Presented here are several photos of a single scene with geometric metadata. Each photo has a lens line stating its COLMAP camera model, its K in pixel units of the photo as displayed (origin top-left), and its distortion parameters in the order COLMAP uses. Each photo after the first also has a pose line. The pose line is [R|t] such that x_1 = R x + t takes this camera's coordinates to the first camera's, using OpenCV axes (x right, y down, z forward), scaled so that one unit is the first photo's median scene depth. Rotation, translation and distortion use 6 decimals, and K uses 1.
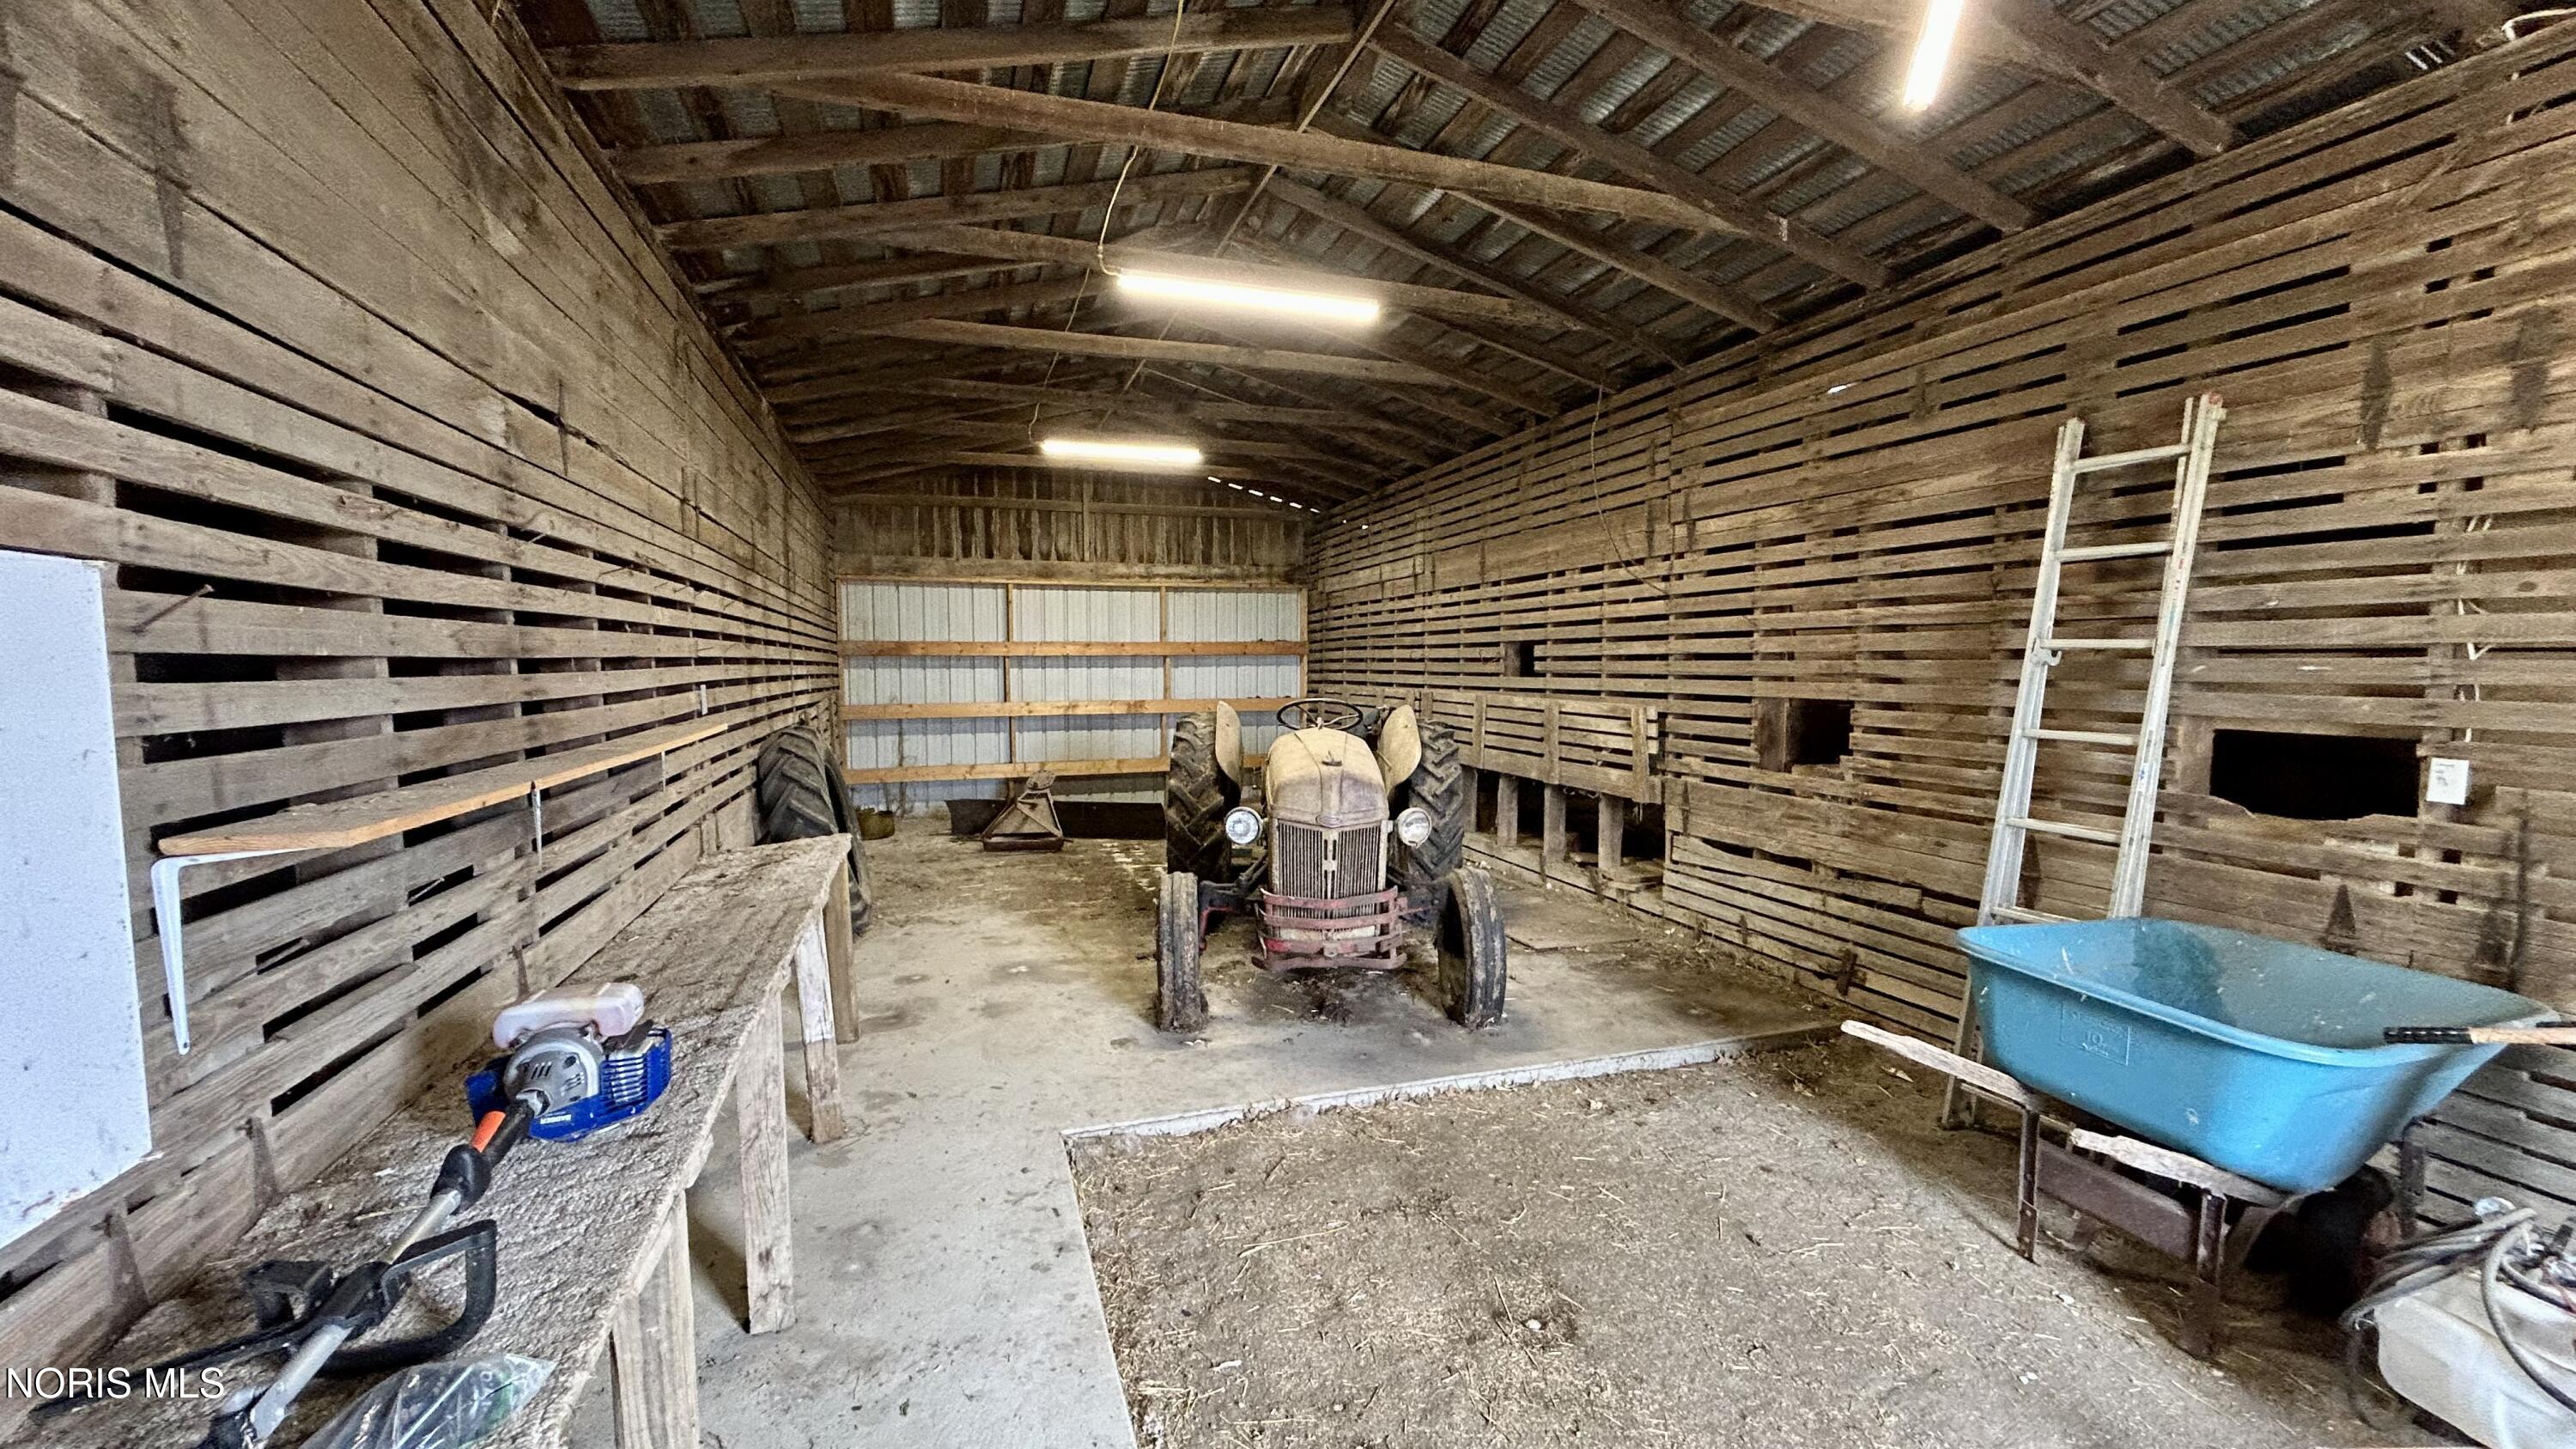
lens RADIAL K [[1033.5, 0, 1291.8], [0, 1033.5, 730.7], [0, 0, 1]] dist [-0.000020, -0.000316]
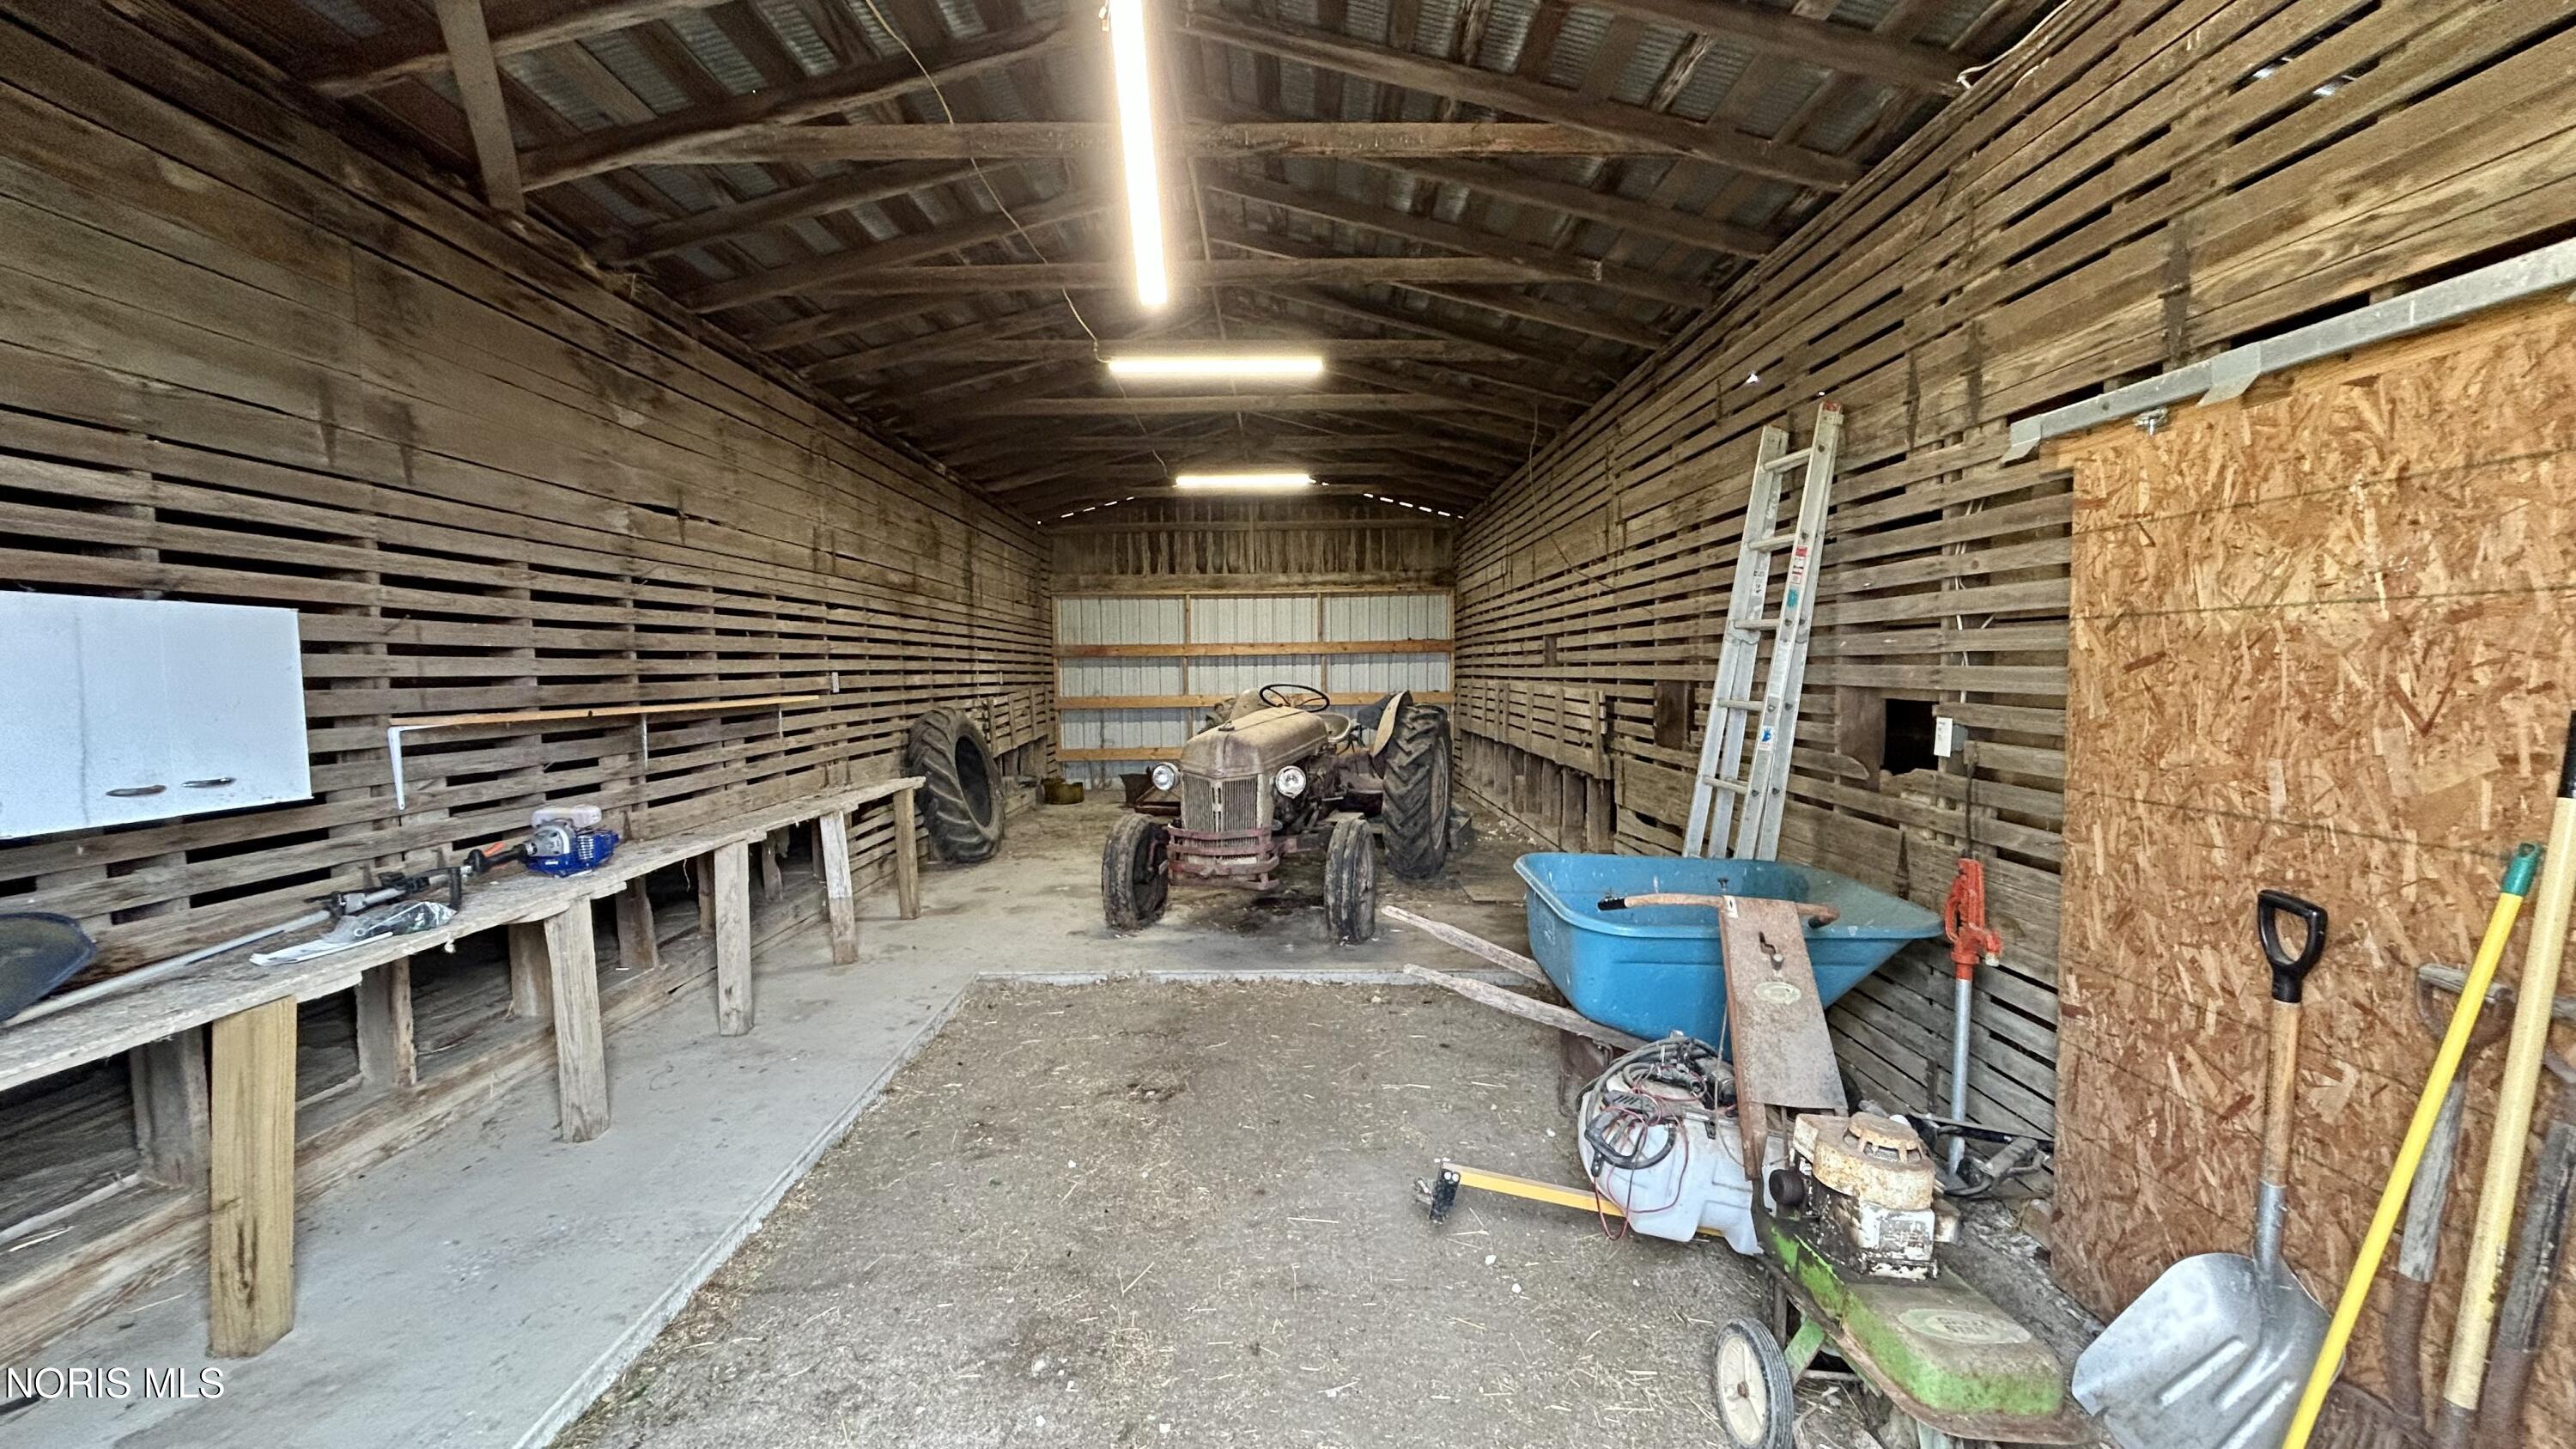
lens RADIAL K [[1033.5, 0, 1291.8], [0, 1033.5, 730.7], [0, 0, 1]] dist [-0.000020, -0.000316]
pose [[0.949206, 0.010774, -0.314471, 0.331078], [-0.011965, 0.999927, -0.001858, 0.021720], [0.314428, 0.005526, 0.949265, -0.126972]]
